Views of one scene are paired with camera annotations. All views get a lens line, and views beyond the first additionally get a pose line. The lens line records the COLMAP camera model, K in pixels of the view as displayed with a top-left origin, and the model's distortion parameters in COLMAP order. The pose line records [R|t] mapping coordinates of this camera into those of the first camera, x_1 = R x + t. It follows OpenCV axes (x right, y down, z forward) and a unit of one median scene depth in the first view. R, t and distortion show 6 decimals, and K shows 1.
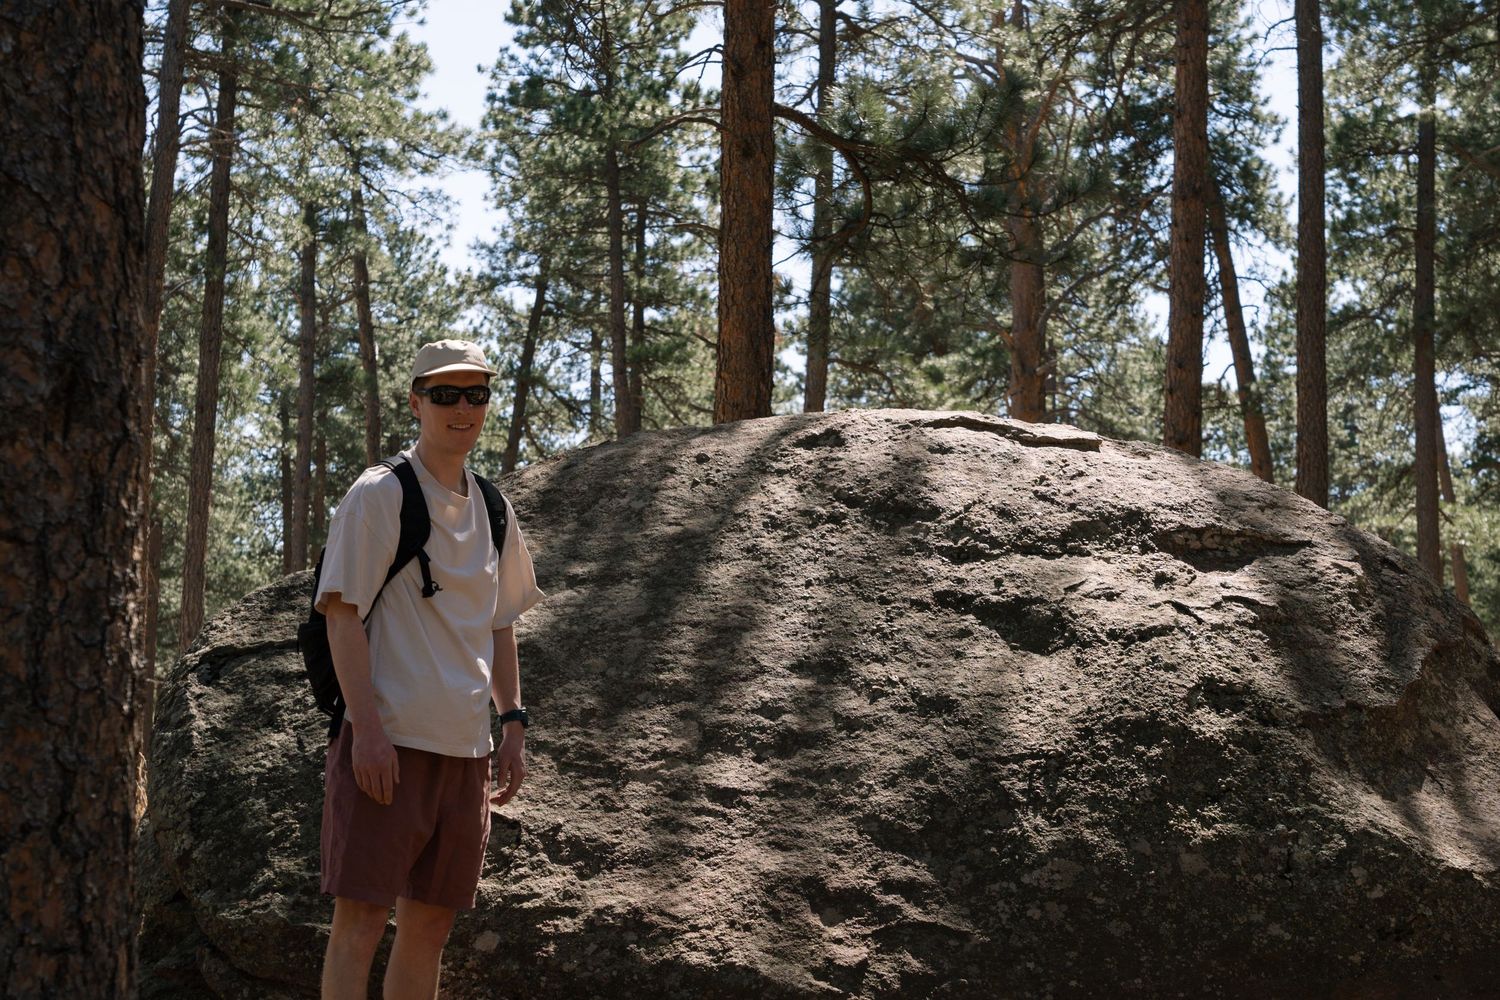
lens RADIAL K [[2394.9, 0, 750.5], [0, 2394.9, 501.1], [0, 0, 1]] dist [0.084957, 0.000000]
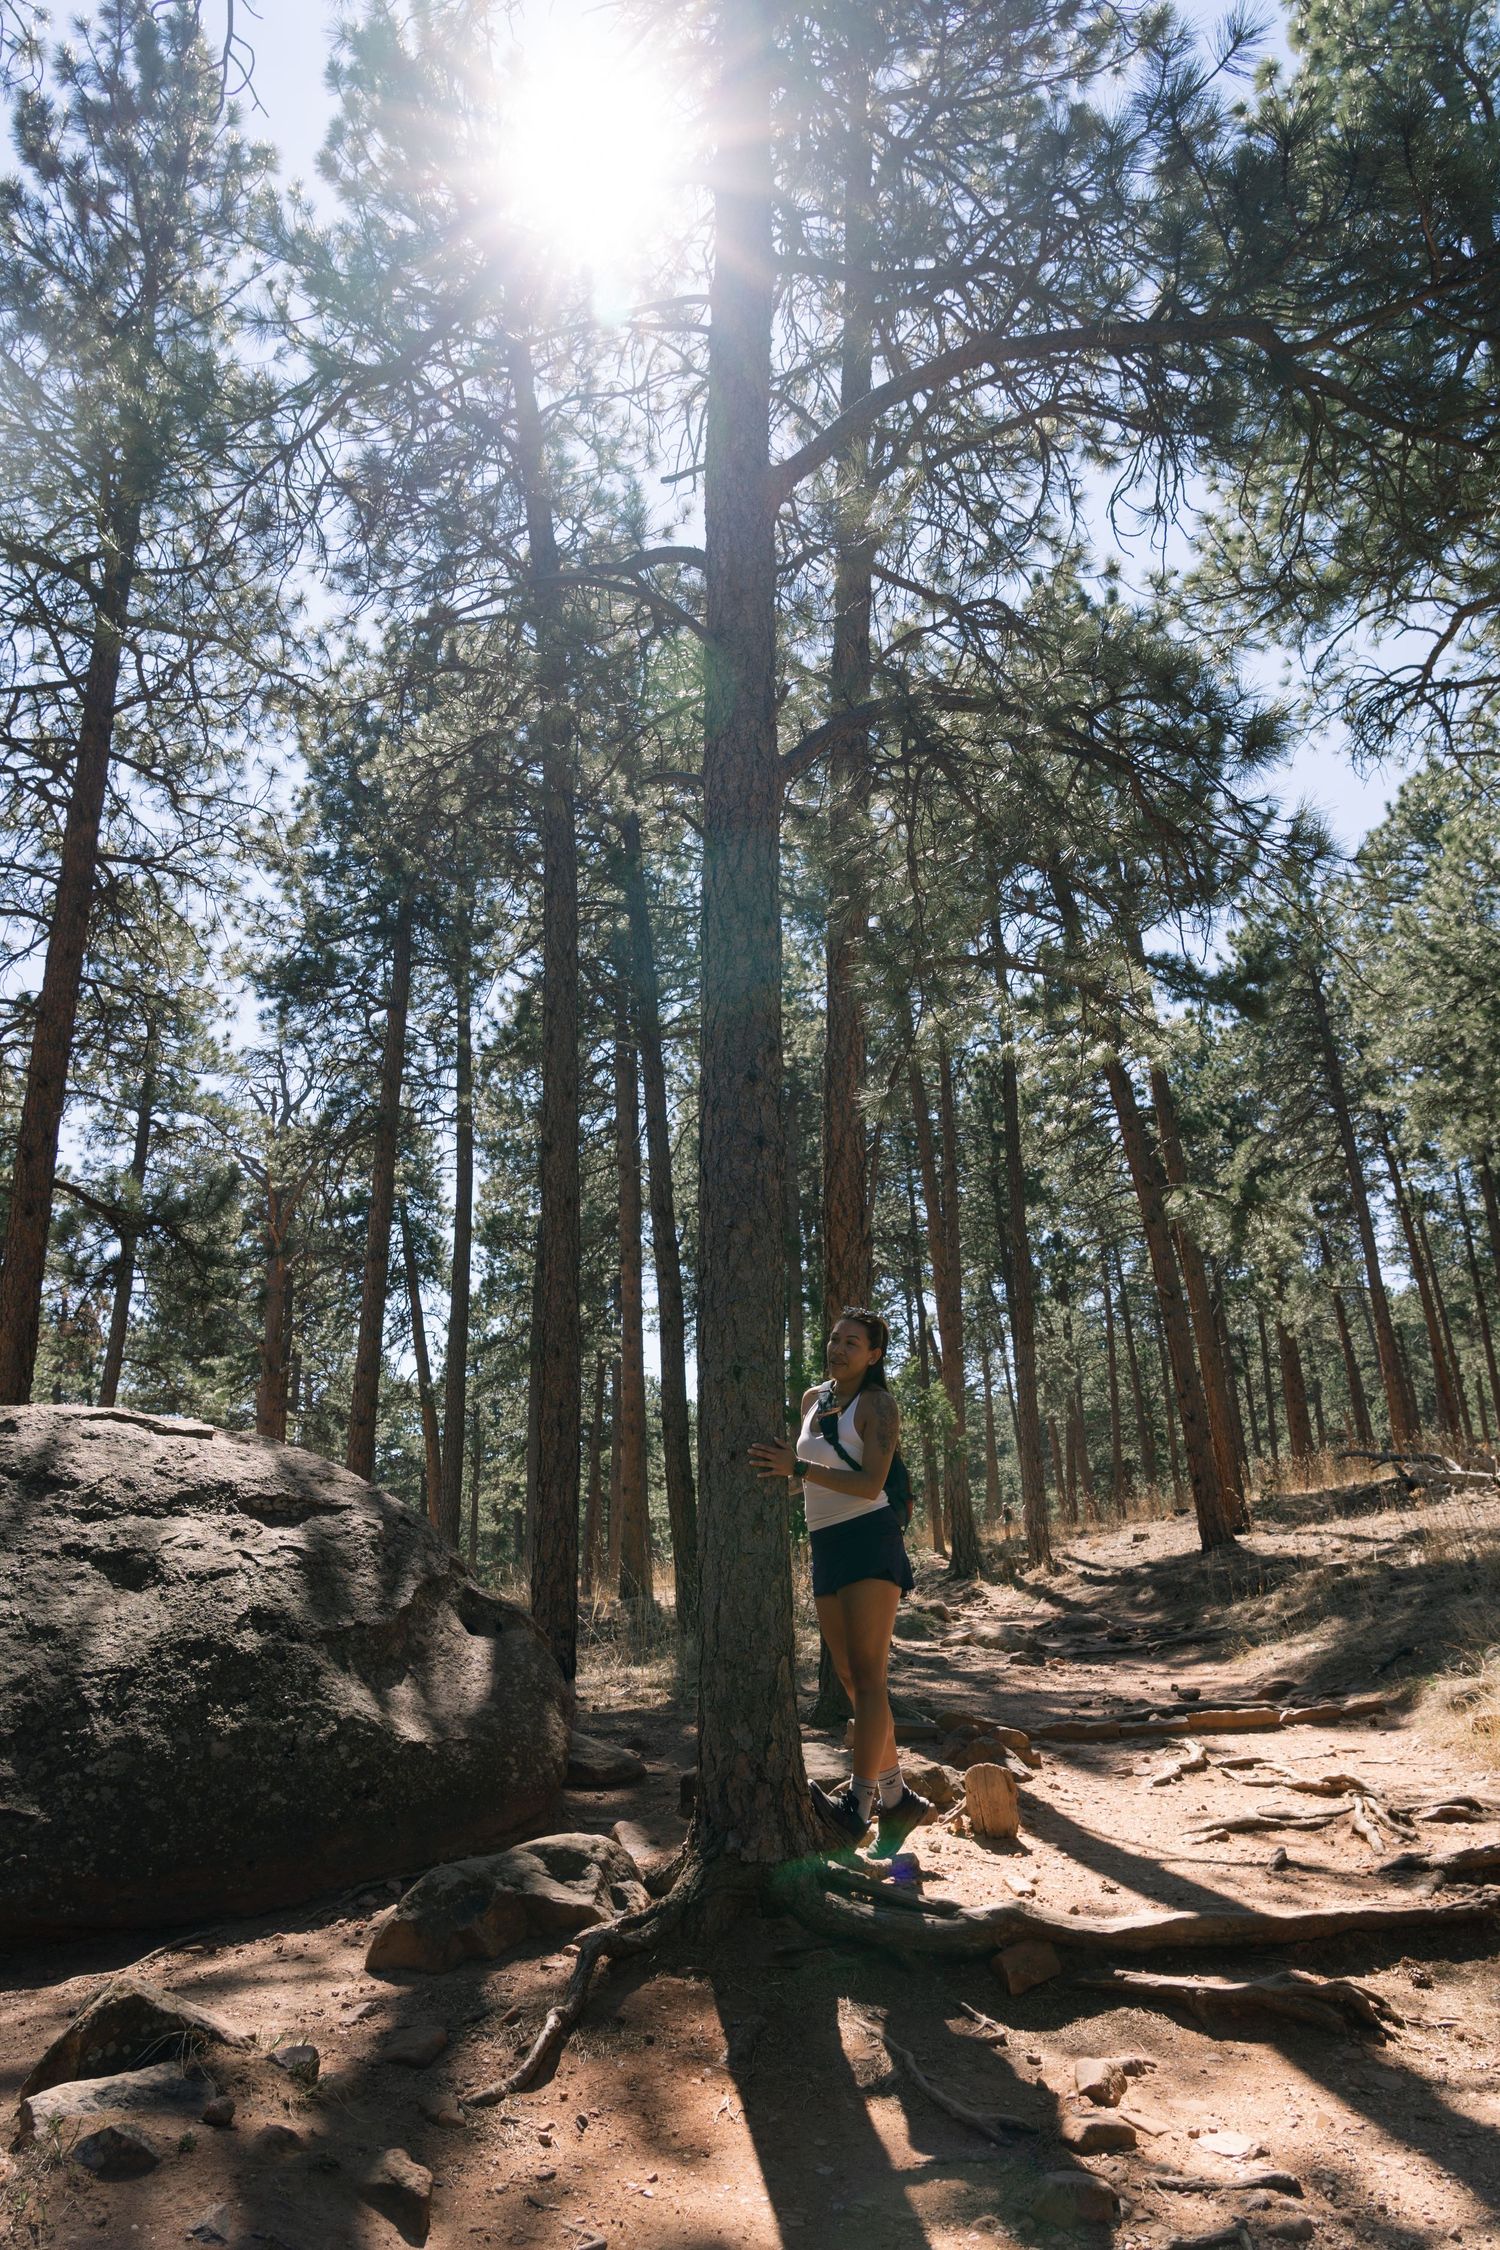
lens RADIAL K [[1550.1, 0, 748.5], [0, 1550.1, 1123.3], [0, 0, 1]] dist [-0.002153, 0.001233]
pose [[0.934057, 0.084350, 0.347019, 0.115438], [-0.010180, 0.977600, -0.210224, -0.014810], [-0.356979, 0.192829, 0.913993, 0.011451]]
